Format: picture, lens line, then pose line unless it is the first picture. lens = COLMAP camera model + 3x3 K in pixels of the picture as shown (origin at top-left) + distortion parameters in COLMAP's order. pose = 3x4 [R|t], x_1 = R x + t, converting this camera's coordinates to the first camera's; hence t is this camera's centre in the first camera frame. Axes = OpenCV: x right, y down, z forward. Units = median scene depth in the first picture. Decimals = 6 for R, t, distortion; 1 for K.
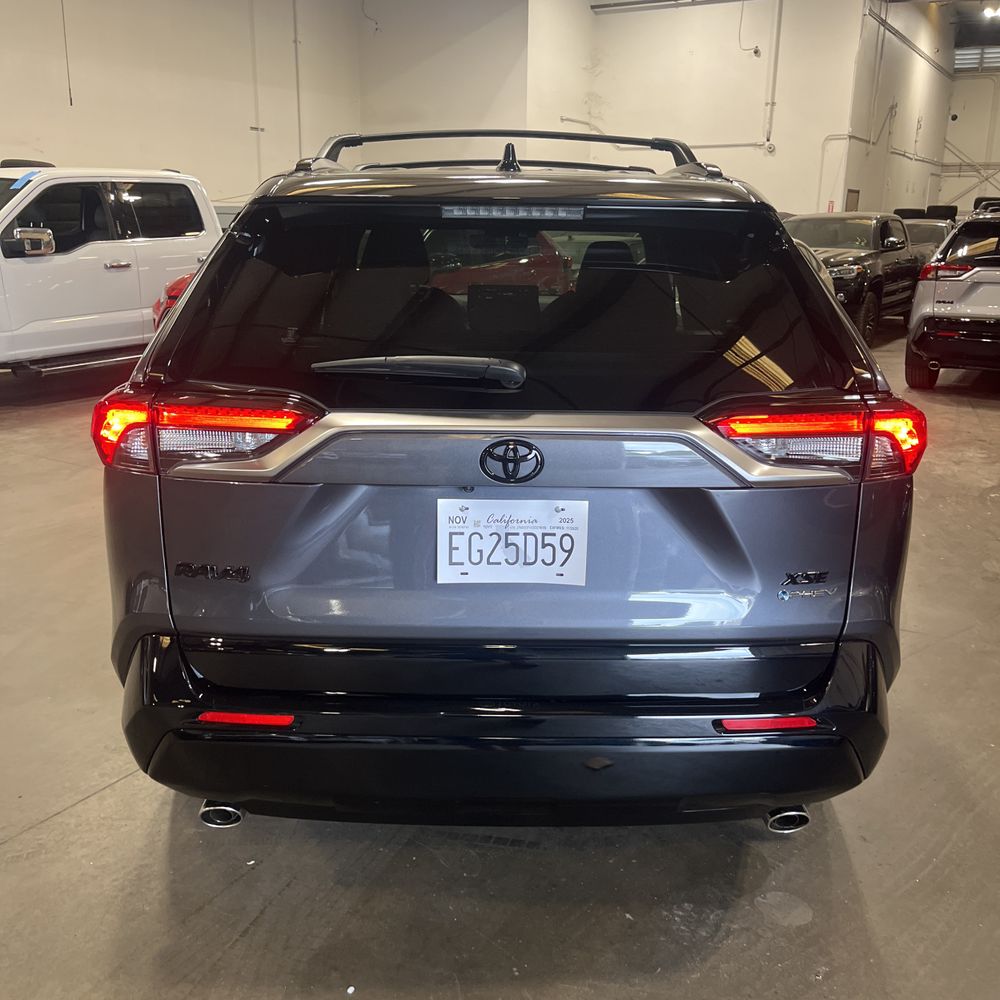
lens RADIAL K [[1016.7, 0, 489.8], [0, 1016.7, 499.4], [0, 0, 1]] dist [0.068774, -0.092318]
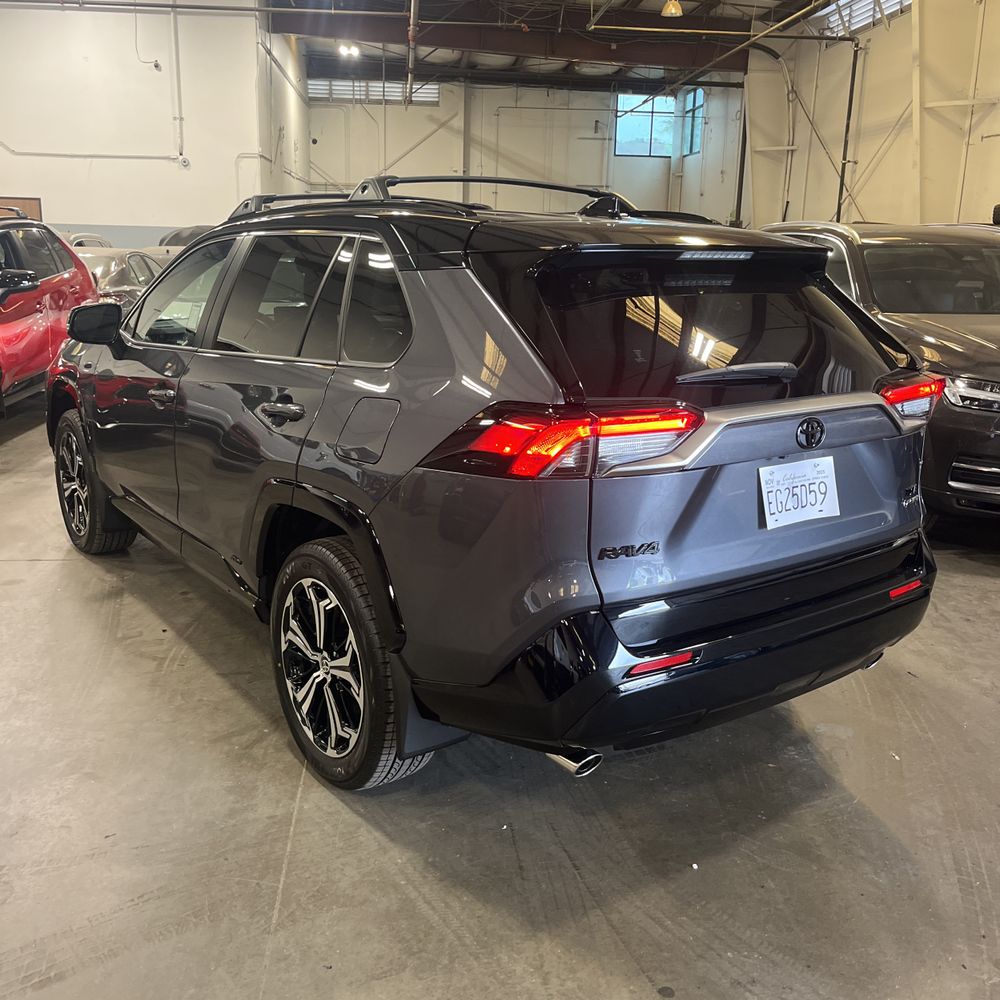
lens RADIAL K [[1016.1, 0, 495.0], [0, 1016.1, 500.9], [0, 0, 1]] dist [0.039497, -0.039597]
pose [[0.814379, -0.139590, 0.563295, -0.848266], [0.143033, 0.988977, 0.038289, -0.045428], [-0.562430, 0.049388, 0.825368, 0.065225]]
